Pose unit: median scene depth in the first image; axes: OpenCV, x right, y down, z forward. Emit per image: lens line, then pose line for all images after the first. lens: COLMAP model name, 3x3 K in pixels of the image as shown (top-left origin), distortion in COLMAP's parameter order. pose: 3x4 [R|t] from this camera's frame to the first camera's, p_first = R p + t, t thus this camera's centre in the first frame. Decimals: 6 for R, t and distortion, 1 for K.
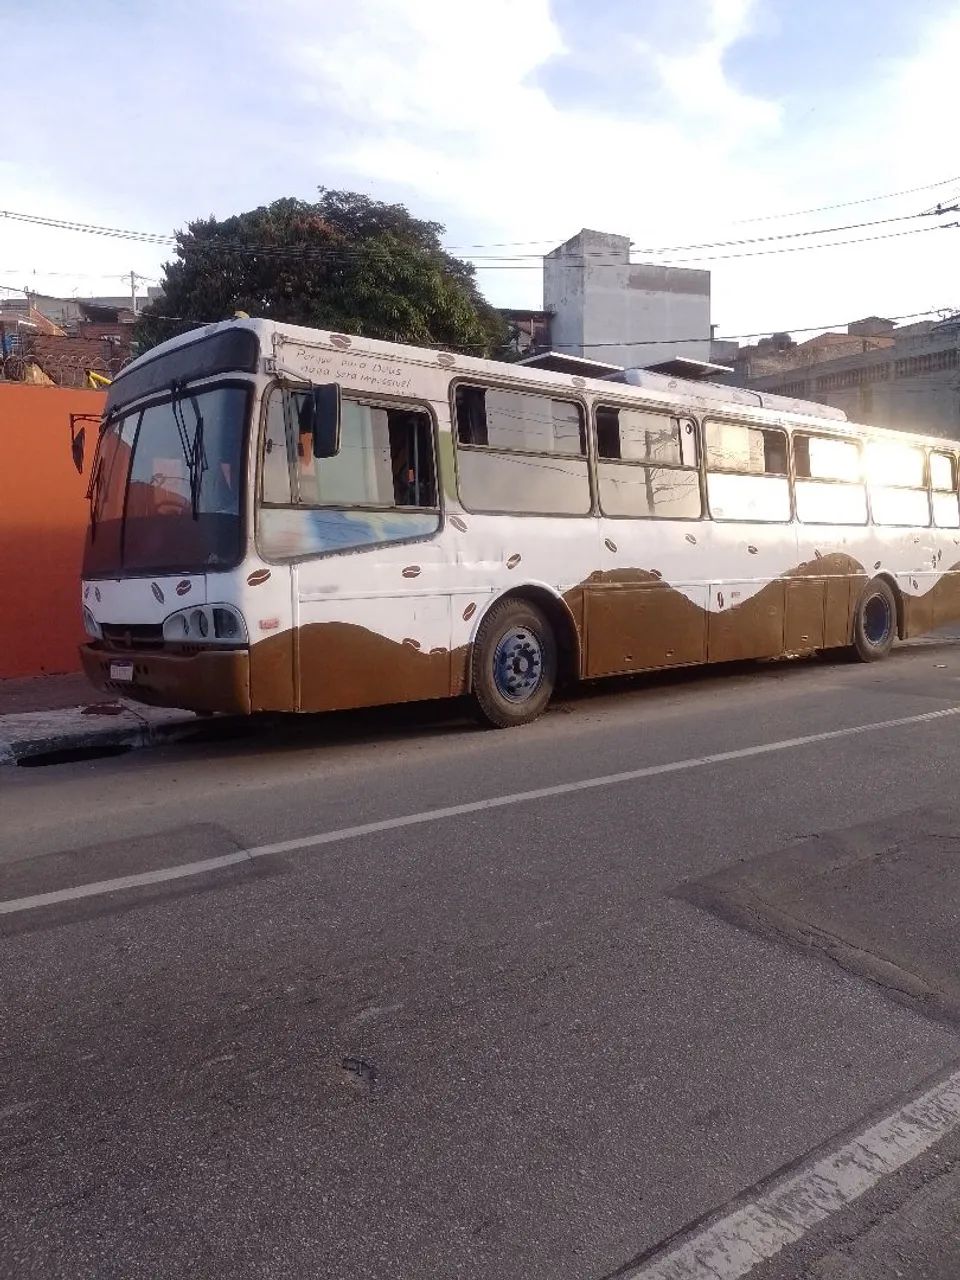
lens RADIAL K [[903.3, 0, 480.0], [0, 903.3, 640.0], [0, 0, 1]] dist [0.068247, -0.106318]
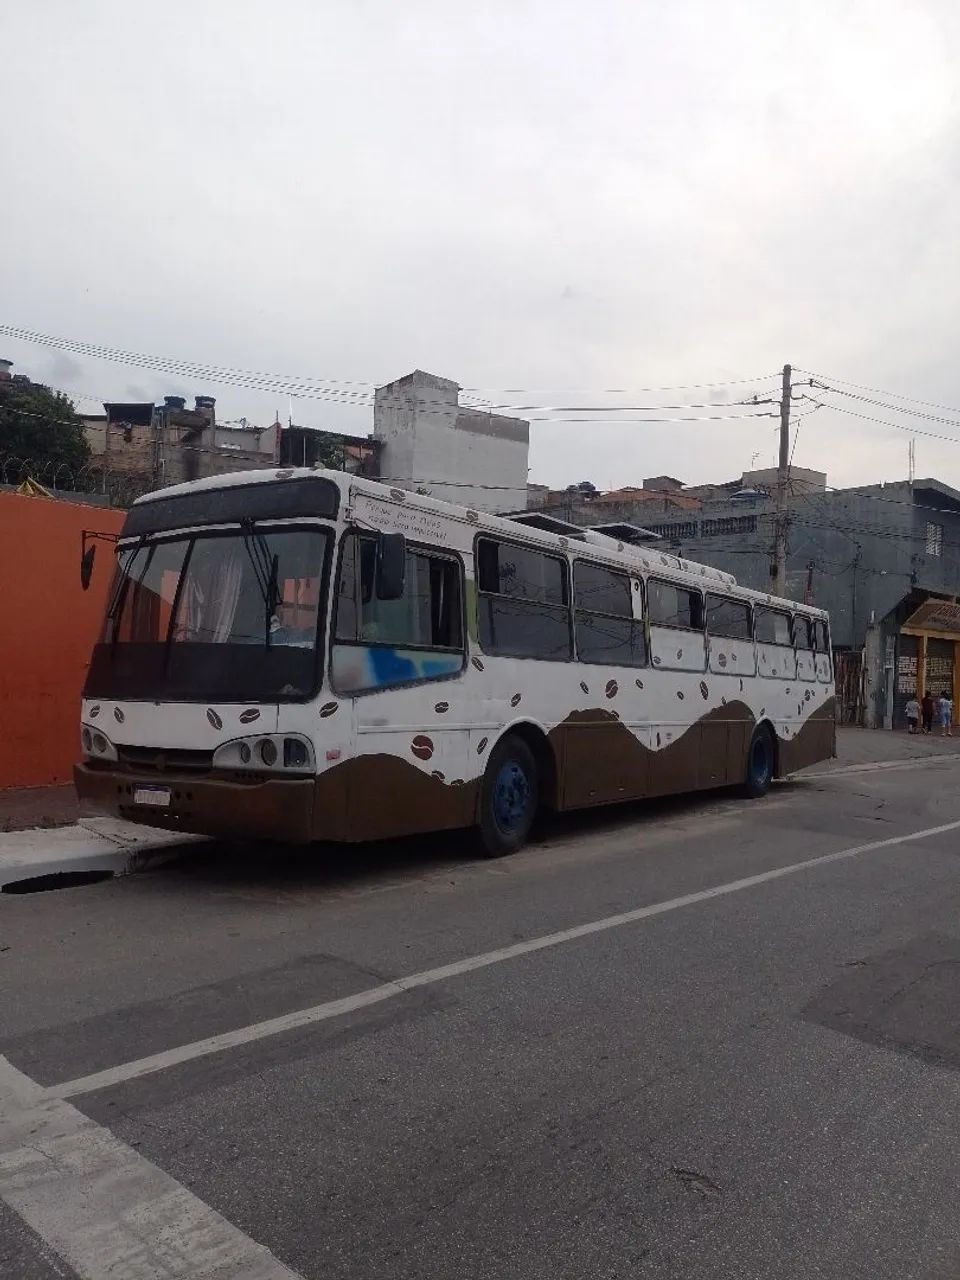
lens RADIAL K [[903.3, 0, 480.0], [0, 903.3, 640.0], [0, 0, 1]] dist [0.068247, -0.106318]
pose [[0.976231, 0.063294, 0.207283, -0.248686], [-0.035949, 0.990447, -0.133123, -0.013216], [-0.213729, 0.122507, 0.969181, -0.051161]]
